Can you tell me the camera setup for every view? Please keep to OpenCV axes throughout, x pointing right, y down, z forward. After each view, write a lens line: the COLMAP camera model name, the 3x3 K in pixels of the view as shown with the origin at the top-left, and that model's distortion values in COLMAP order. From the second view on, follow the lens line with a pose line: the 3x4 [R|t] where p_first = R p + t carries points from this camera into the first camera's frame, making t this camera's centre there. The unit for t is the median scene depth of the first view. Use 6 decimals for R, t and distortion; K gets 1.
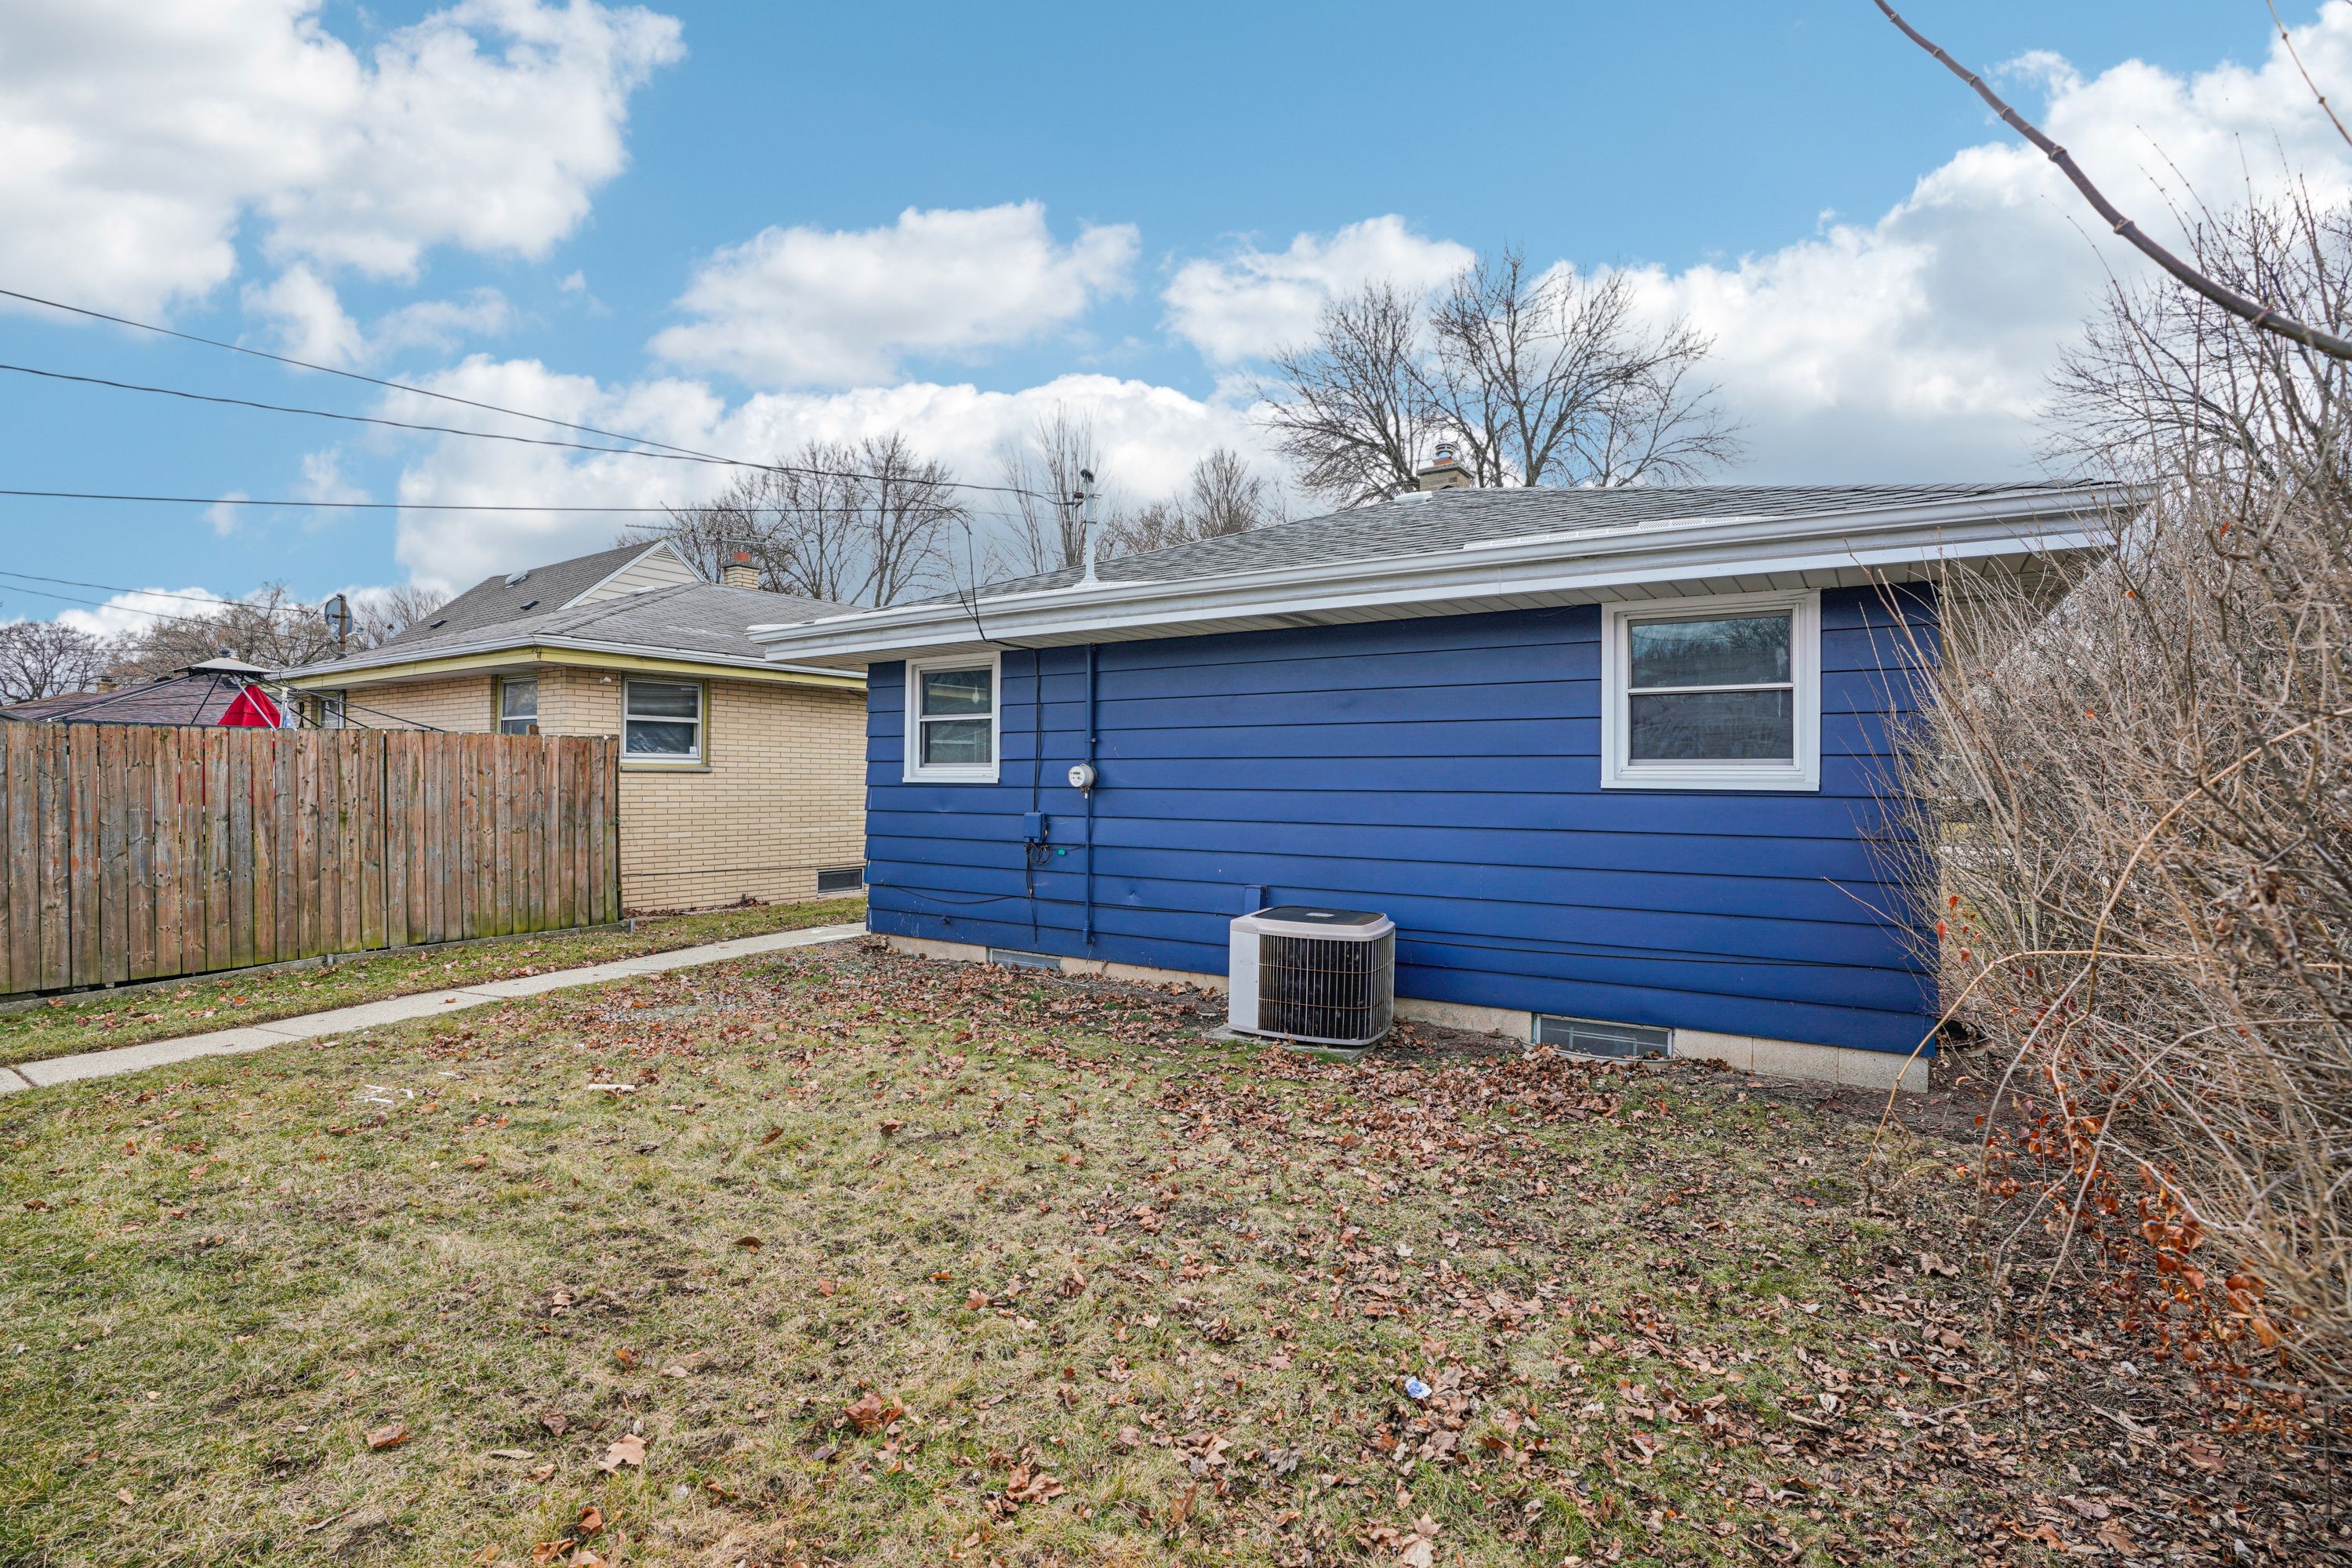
lens RADIAL K [[1134.4, 0, 1149.9], [0, 1134.4, 781.6], [0, 0, 1]] dist [-0.002396, 0.000342]
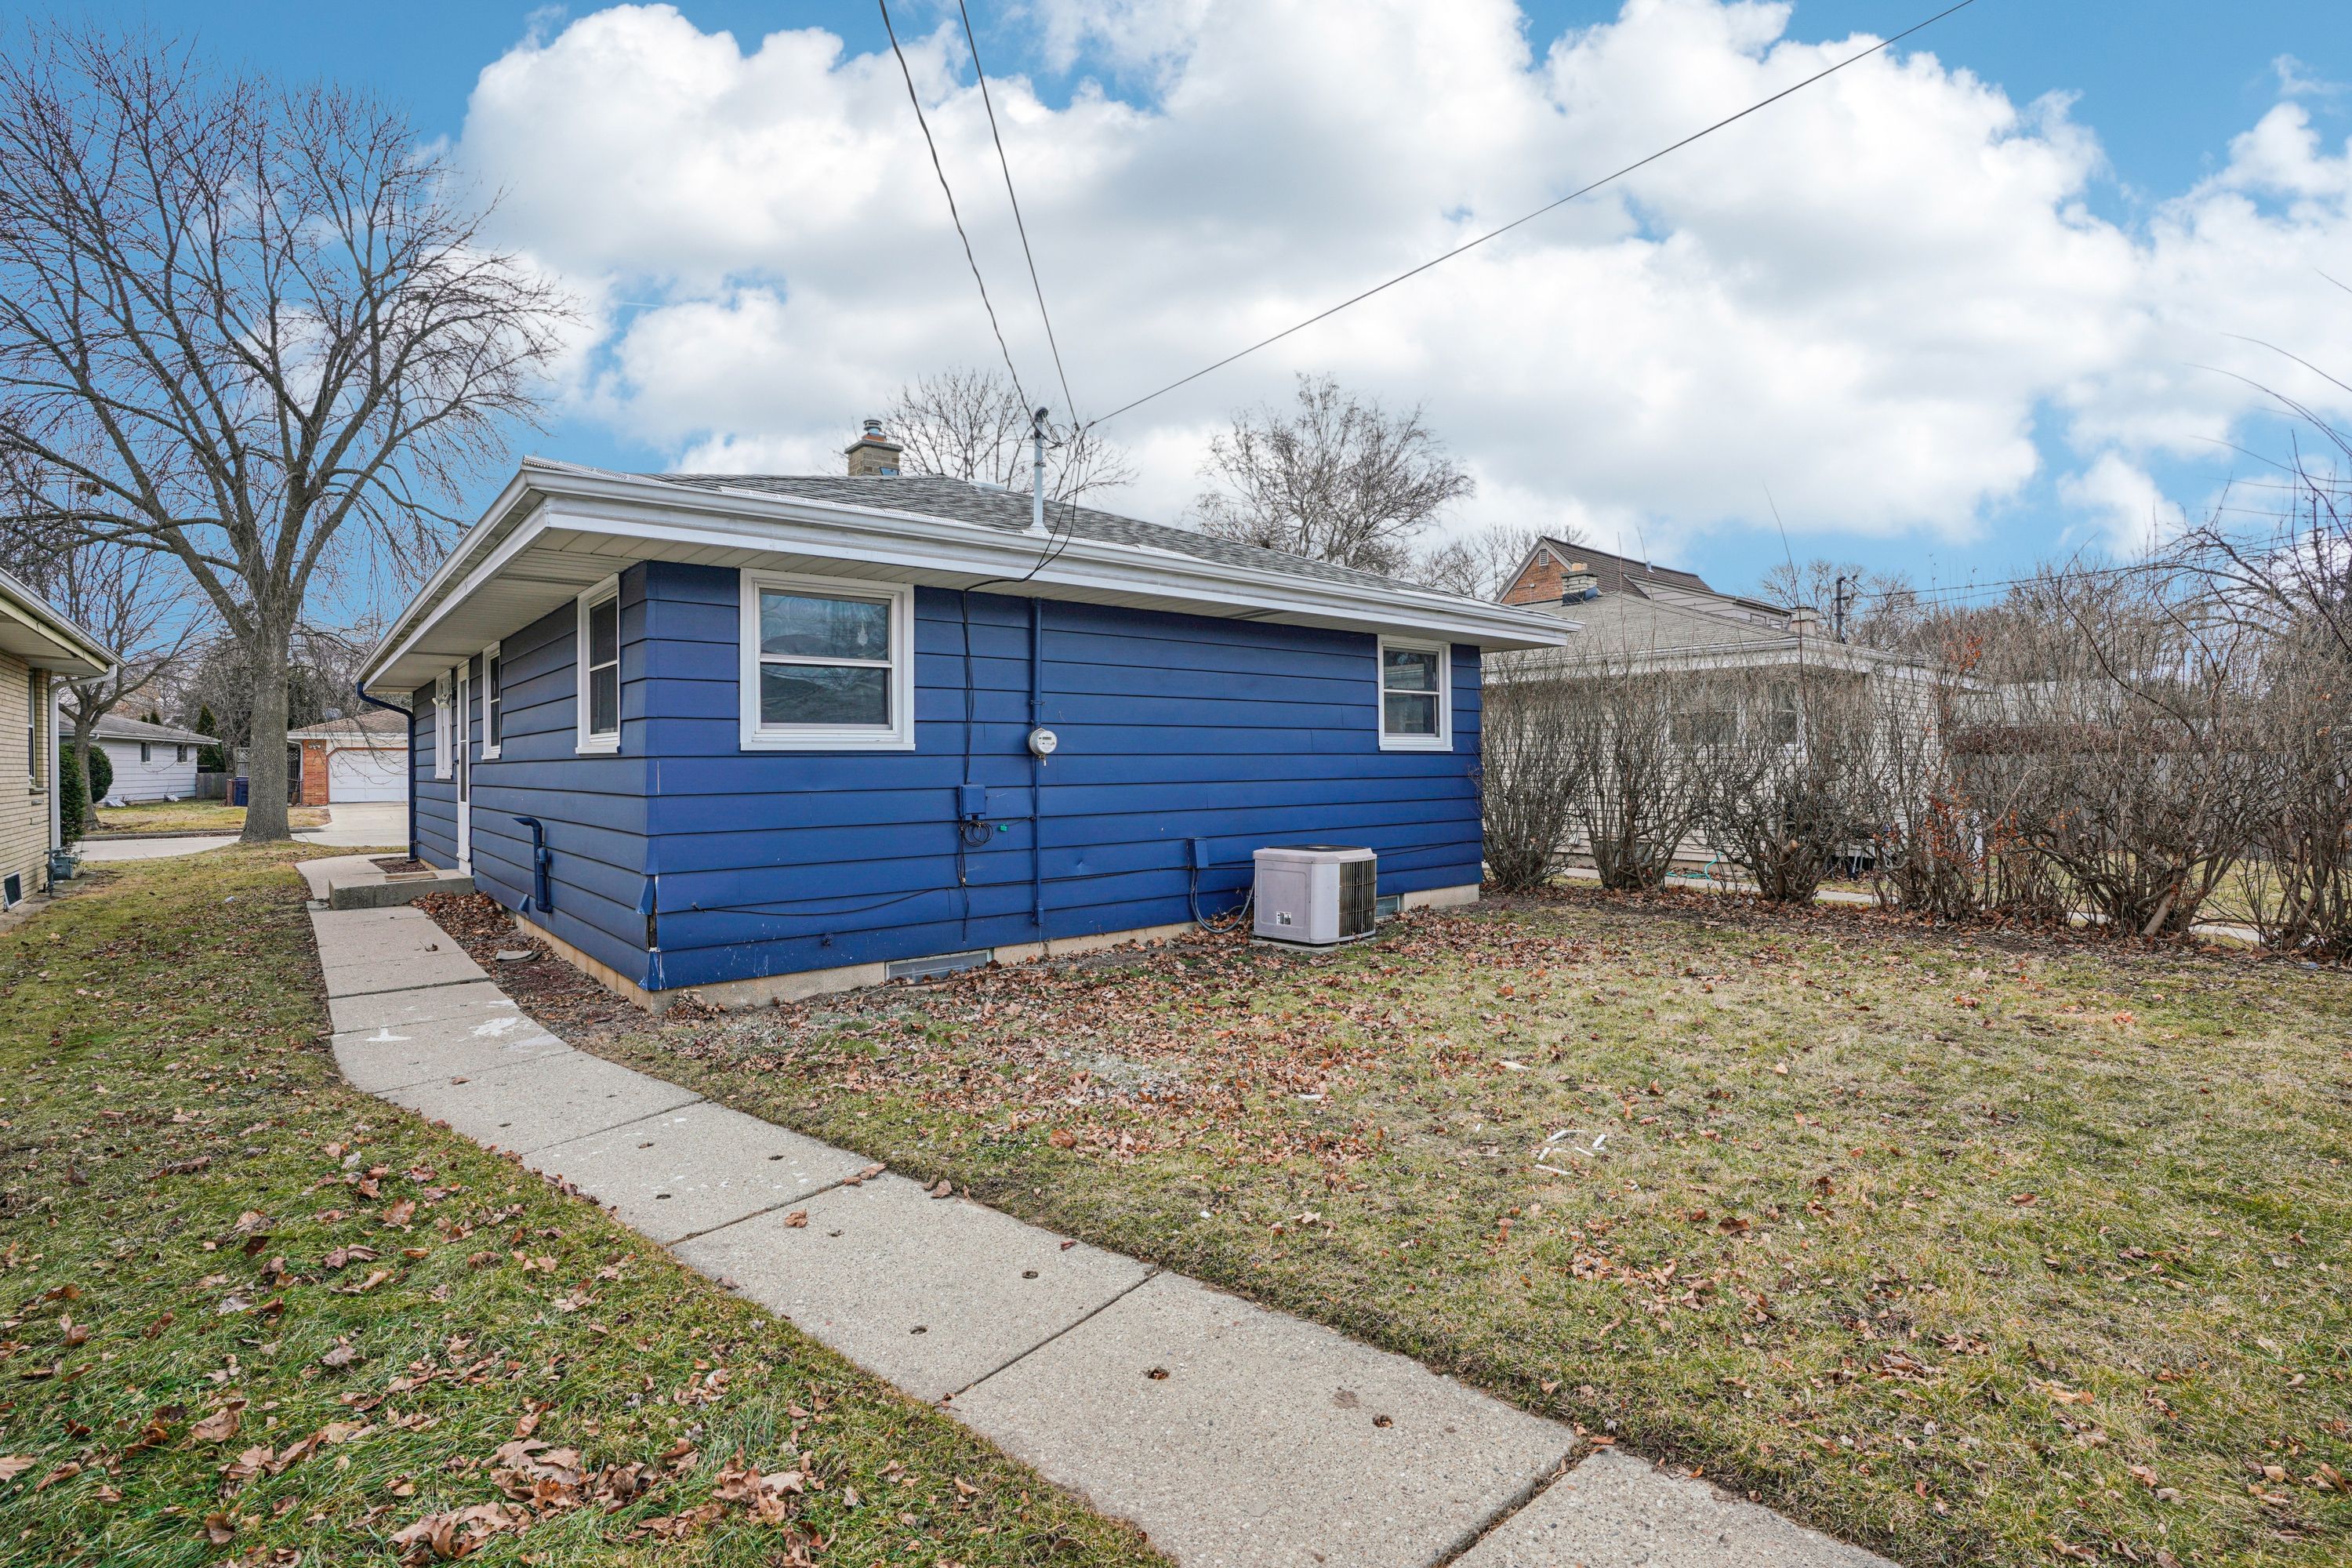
lens RADIAL K [[1134.4, 0, 1149.9], [0, 1134.4, 781.6], [0, 0, 1]] dist [-0.002396, 0.000342]
pose [[0.224168, -0.034834, 0.973928, -0.884847], [-0.001057, 0.999352, 0.035986, -0.005599], [-0.974550, -0.009096, 0.223986, 0.676804]]
